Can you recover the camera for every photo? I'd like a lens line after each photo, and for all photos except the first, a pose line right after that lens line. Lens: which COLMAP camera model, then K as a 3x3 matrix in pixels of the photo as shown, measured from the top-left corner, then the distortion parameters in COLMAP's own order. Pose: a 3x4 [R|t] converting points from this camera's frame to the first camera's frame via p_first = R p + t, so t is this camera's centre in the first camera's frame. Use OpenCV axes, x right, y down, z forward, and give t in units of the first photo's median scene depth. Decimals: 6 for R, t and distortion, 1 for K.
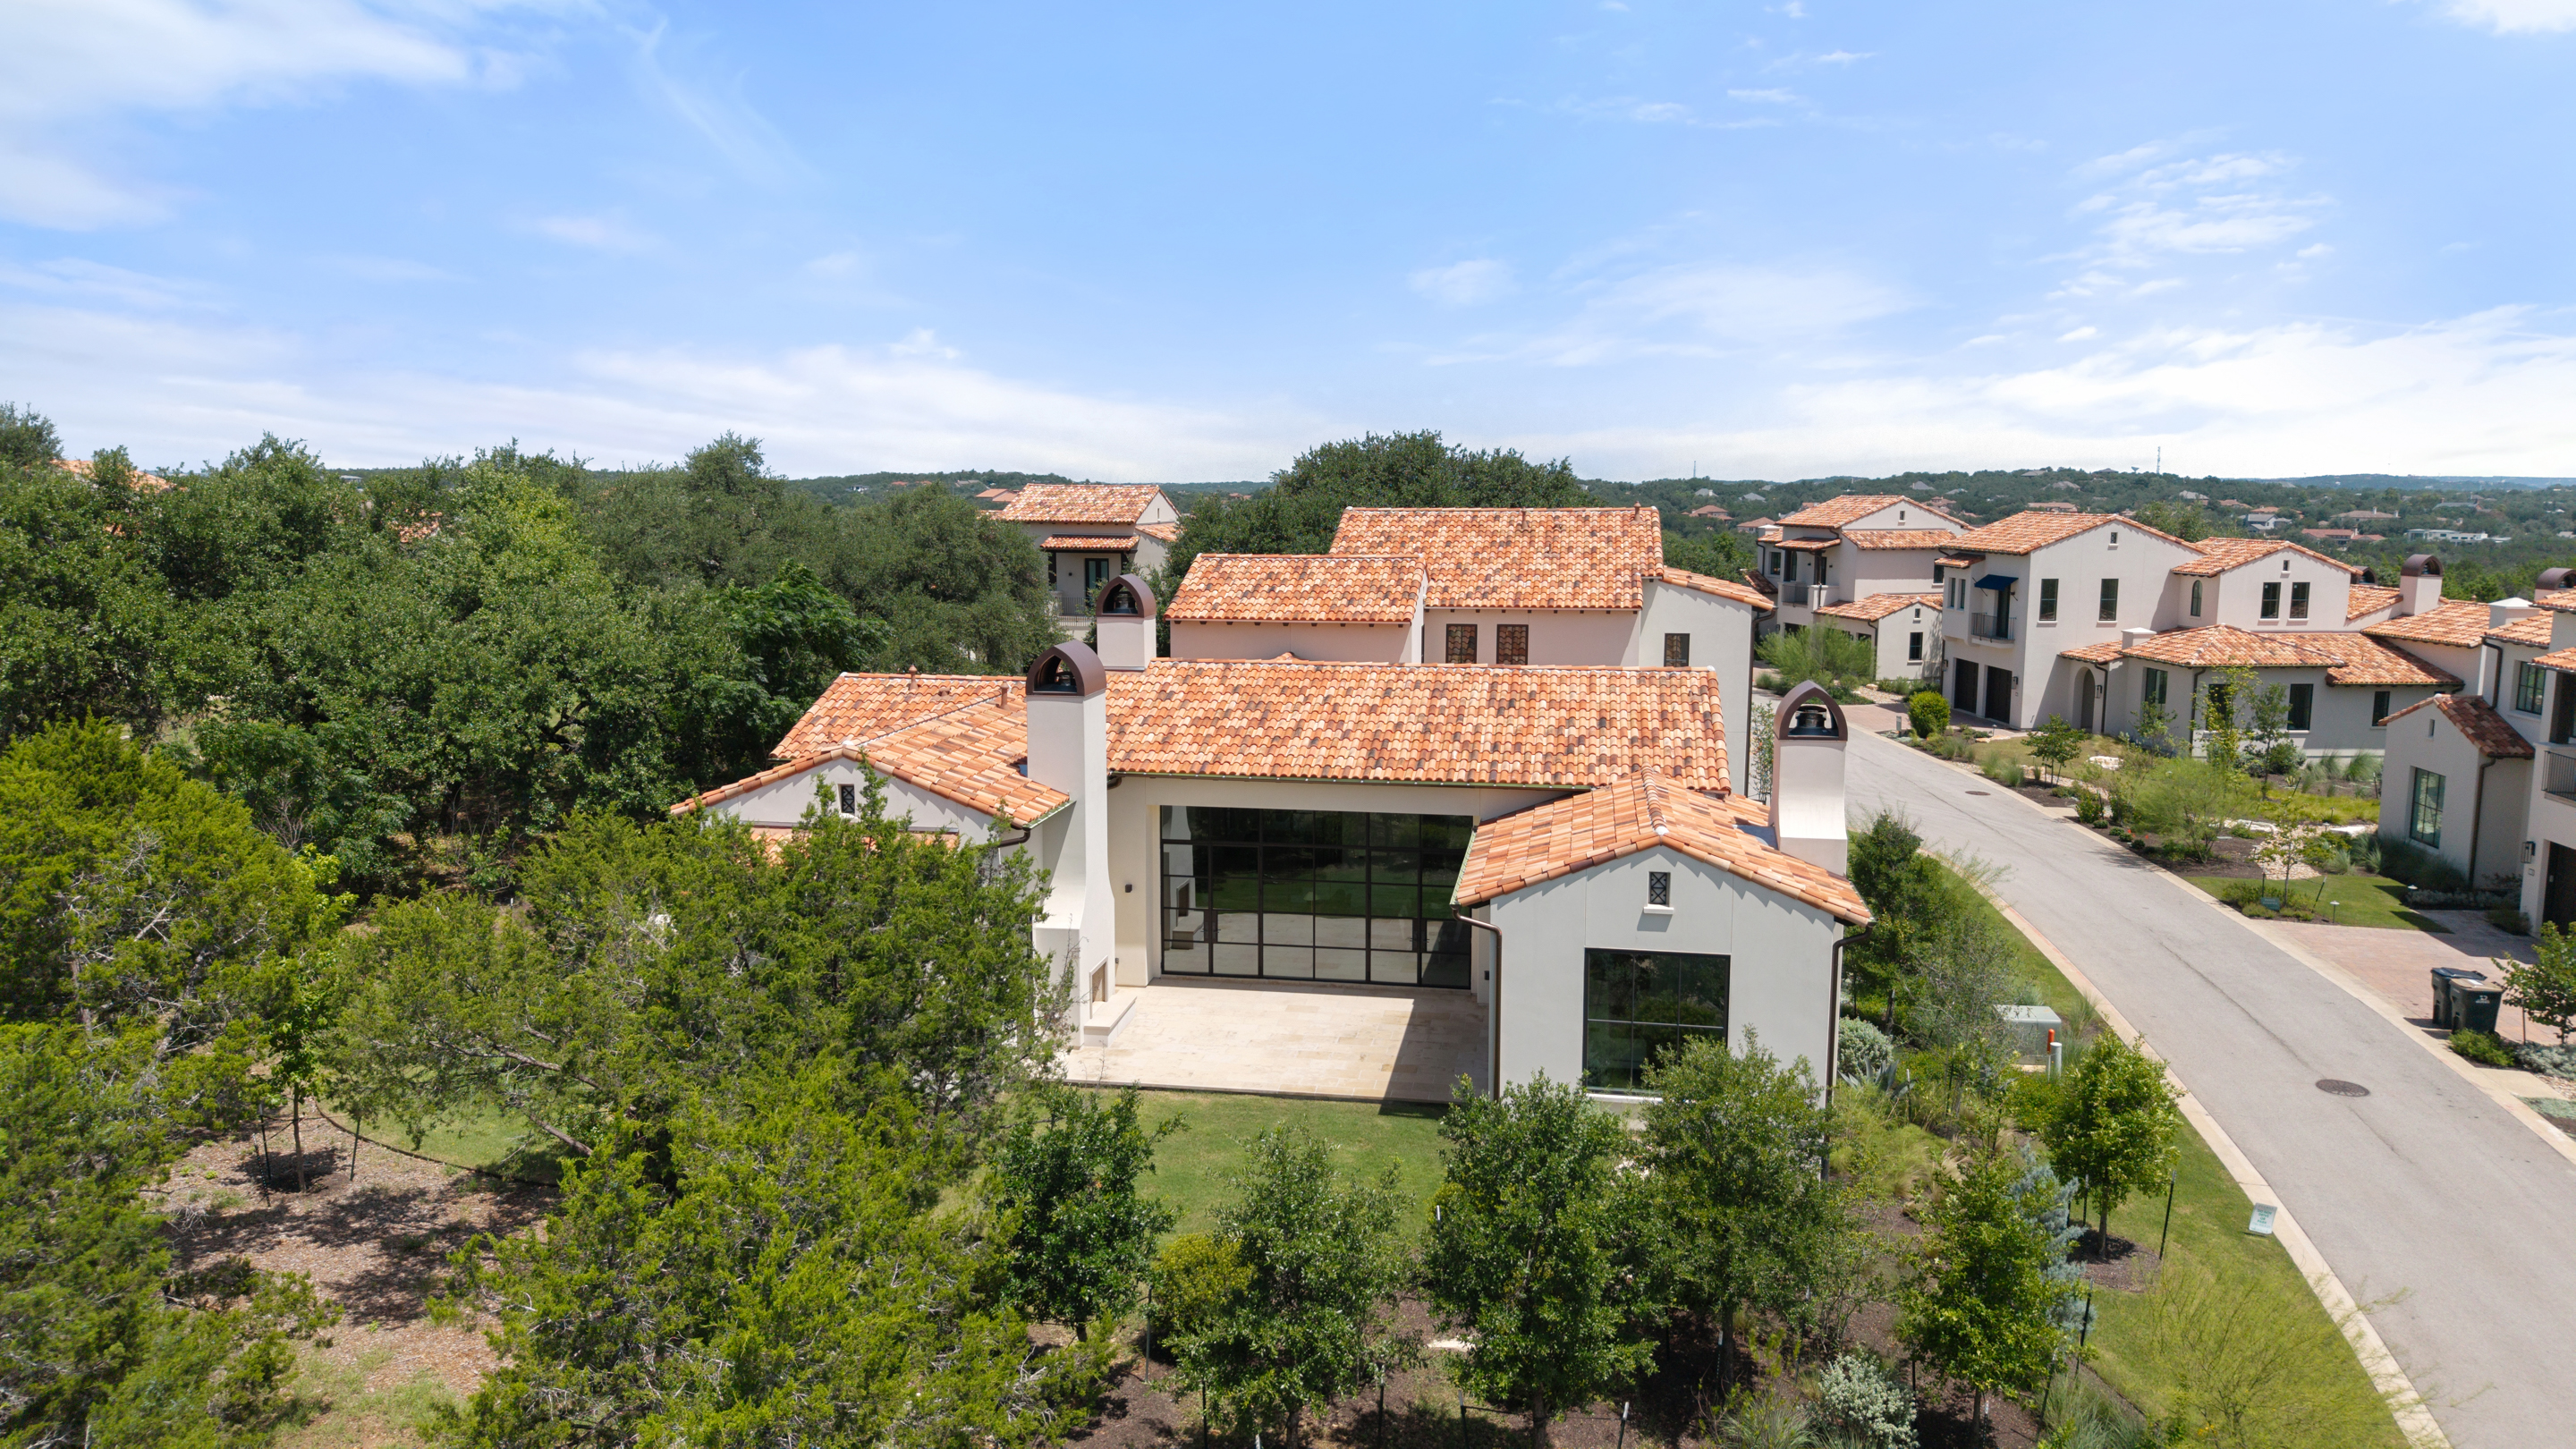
lens RADIAL K [[1745.0, 0, 1283.5], [0, 1745.0, 740.0], [0, 0, 1]] dist [0.034589, -0.000194]
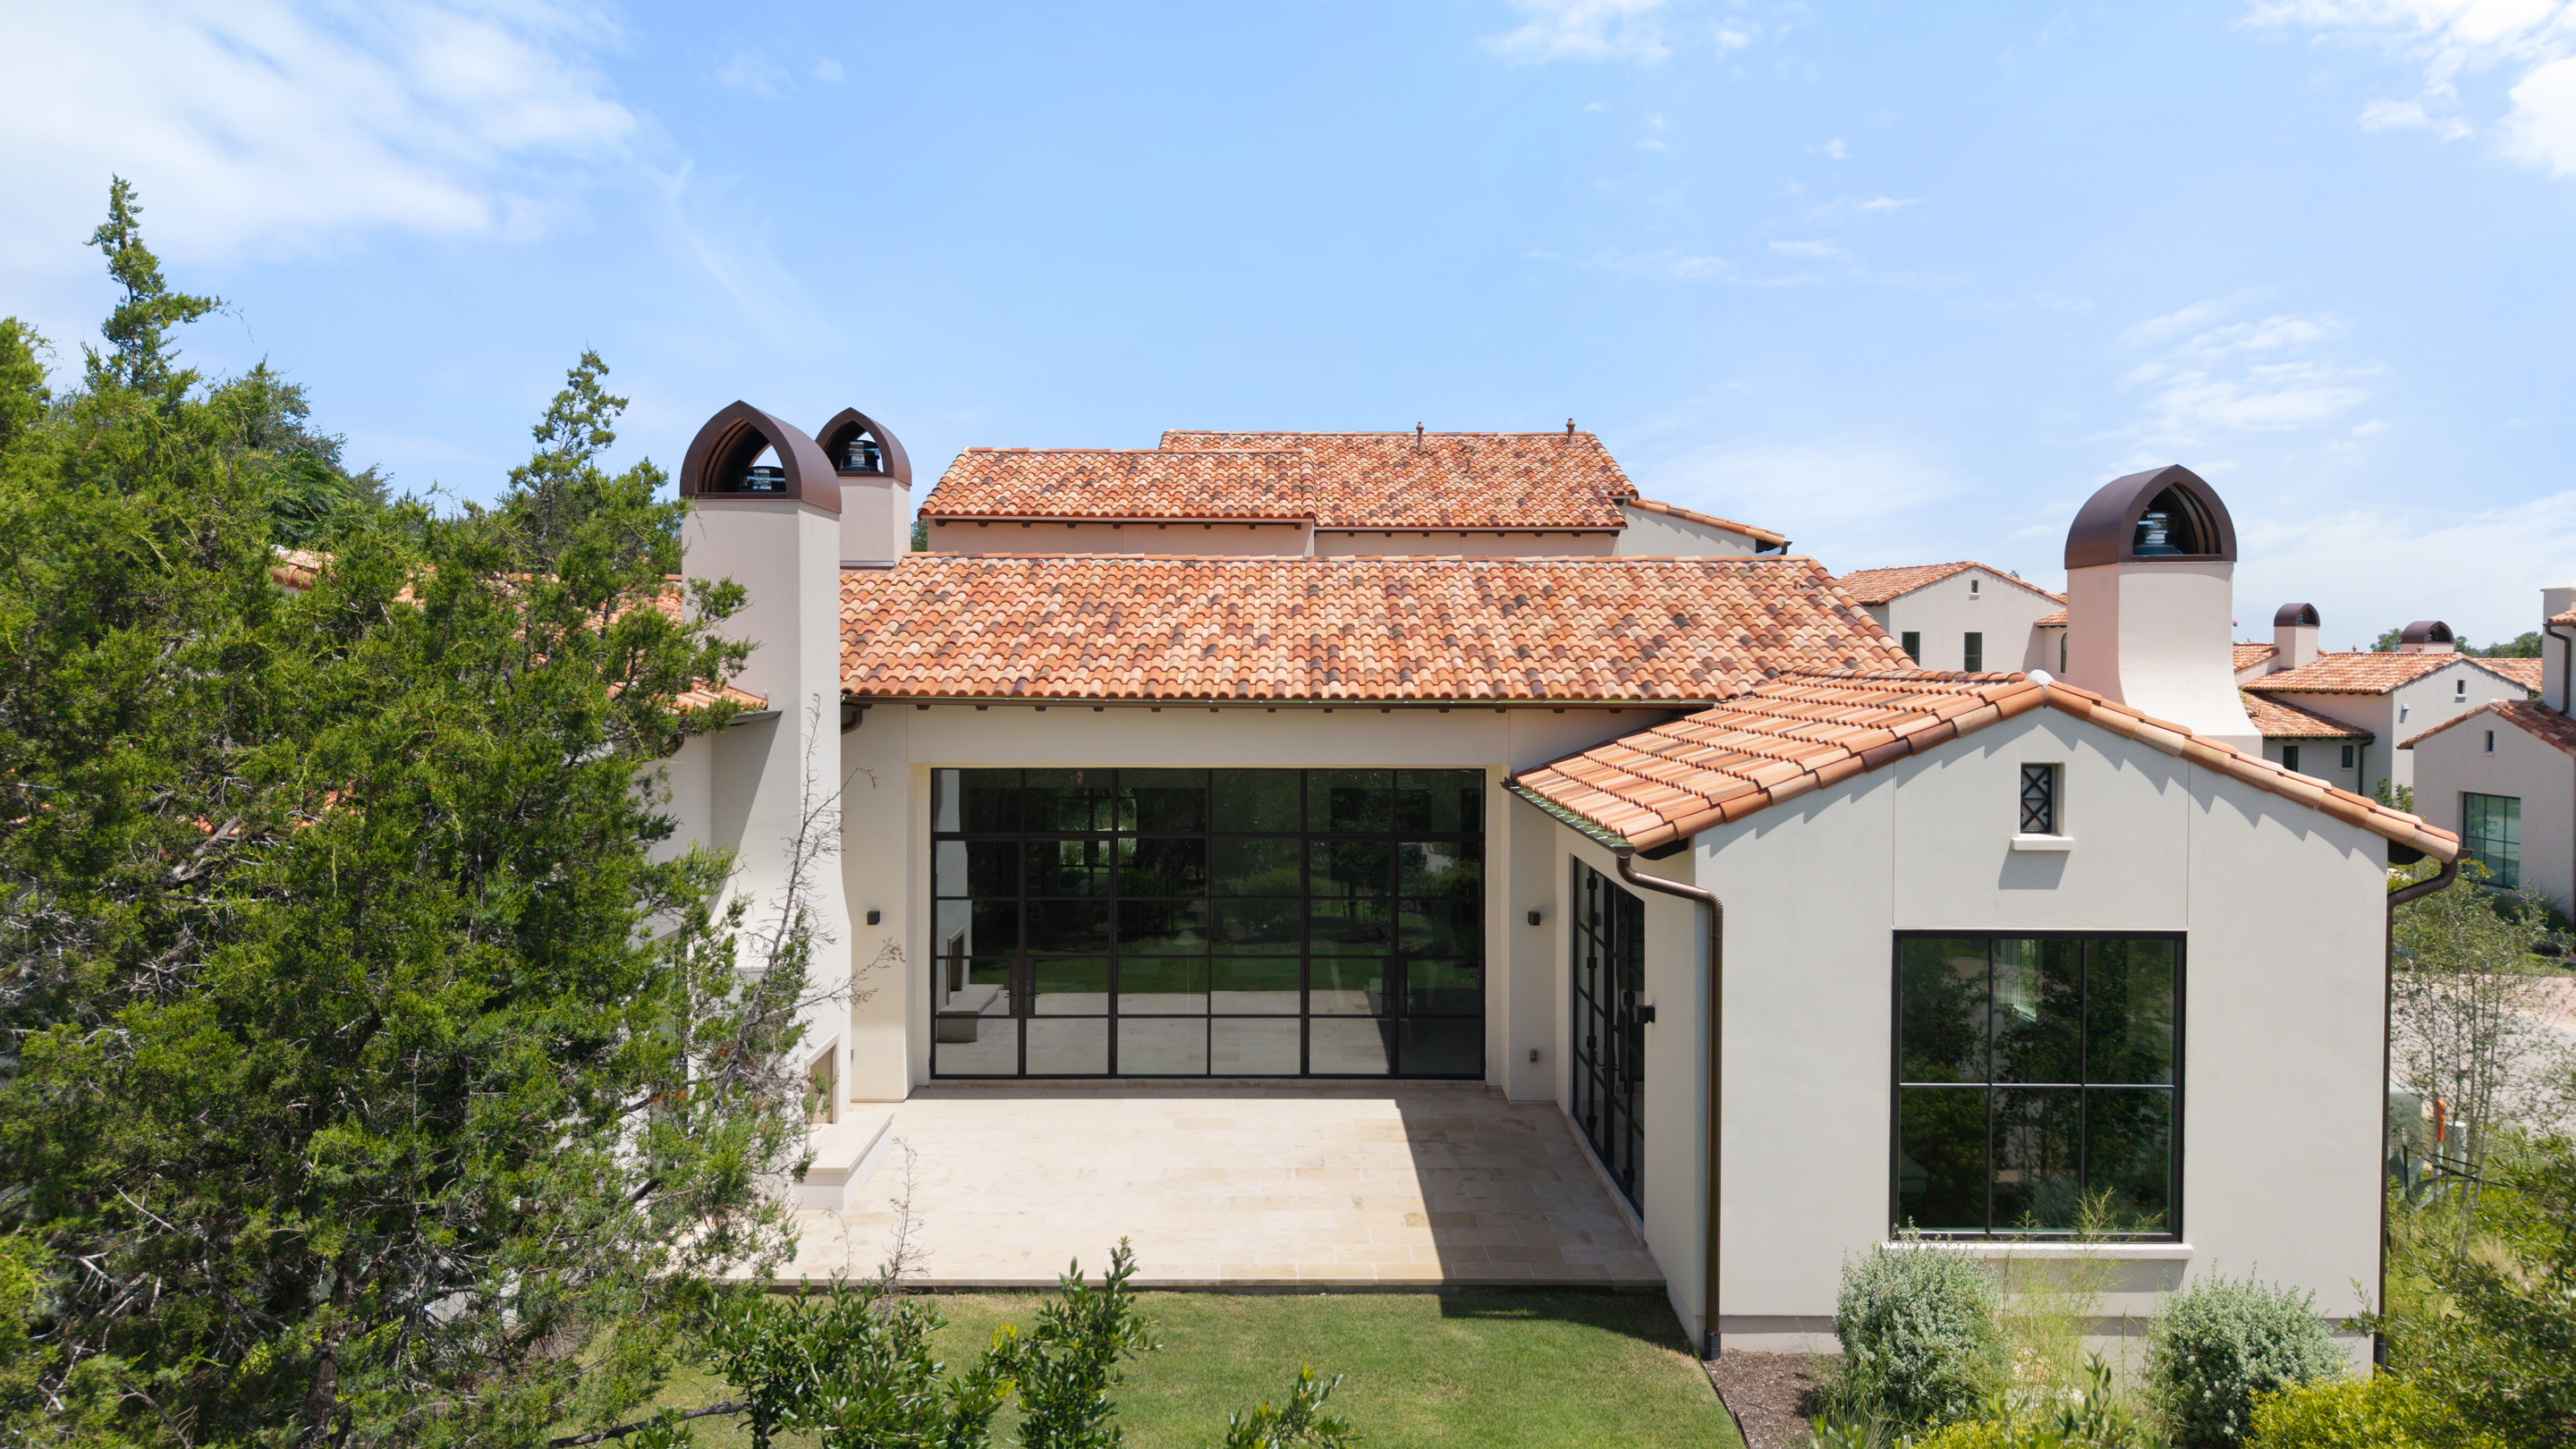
lens RADIAL K [[1745.0, 0, 1295.4], [0, 1745.0, 705.8], [0, 0, 1]] dist [0.034589, -0.000194]
pose [[0.982494, -0.001106, 0.186292, -0.062118], [0.023564, 0.992688, -0.118384, 0.088538], [-0.184799, 0.120701, 0.975336, 0.441820]]
